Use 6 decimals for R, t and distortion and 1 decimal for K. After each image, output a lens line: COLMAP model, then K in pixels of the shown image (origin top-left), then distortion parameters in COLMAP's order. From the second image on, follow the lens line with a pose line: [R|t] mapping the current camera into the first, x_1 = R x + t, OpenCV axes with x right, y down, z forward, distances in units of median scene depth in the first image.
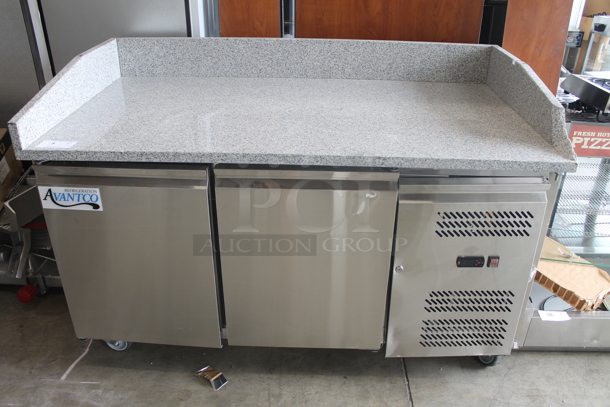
lens RADIAL K [[521.1, 0, 303.7], [0, 521.1, 206.3], [0, 0, 1]] dist [-0.173396, 0.154811]
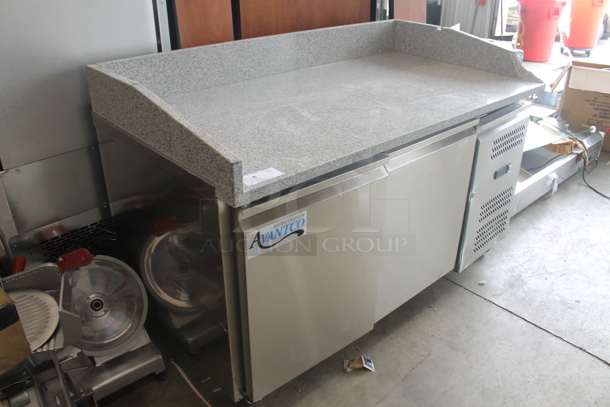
lens RADIAL K [[517.5, 0, 305.0], [0, 517.5, 203.5], [0, 0, 1]] dist [-0.168183, 0.144376]
pose [[0.723315, -0.329898, 0.606615, -0.760198], [0.329055, 0.937007, 0.117219, -0.122819], [-0.607073, 0.114823, 0.786306, 0.221011]]
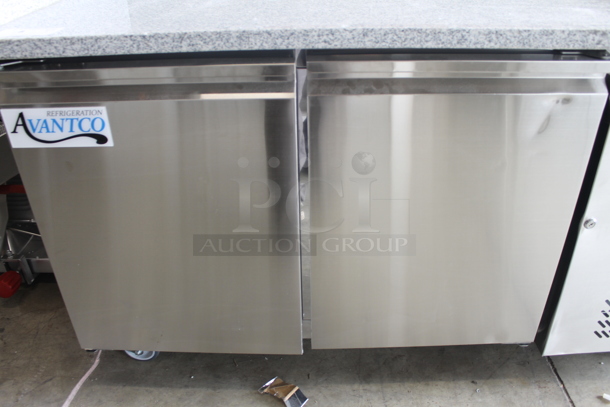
lens RADIAL K [[521.1, 0, 303.7], [0, 521.1, 206.3], [0, 0, 1]] dist [-0.173396, 0.154811]
pose [[0.999106, -0.041290, 0.009046, -0.147436], [0.040660, 0.997292, 0.061278, 0.041624], [-0.011551, -0.060855, 0.998080, 0.325704]]
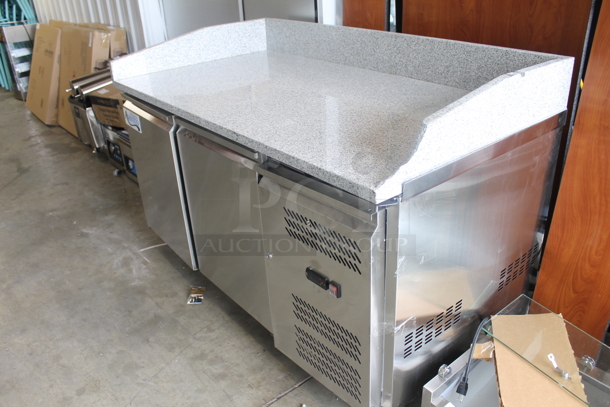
lens RADIAL K [[517.5, 0, 305.0], [0, 517.5, 203.5], [0, 0, 1]] dist [-0.168183, 0.144376]
pose [[0.647557, 0.304427, -0.698566, 0.764831], [-0.311490, 0.942393, 0.121938, -0.097781], [0.695445, 0.138635, 0.705079, 0.285400]]
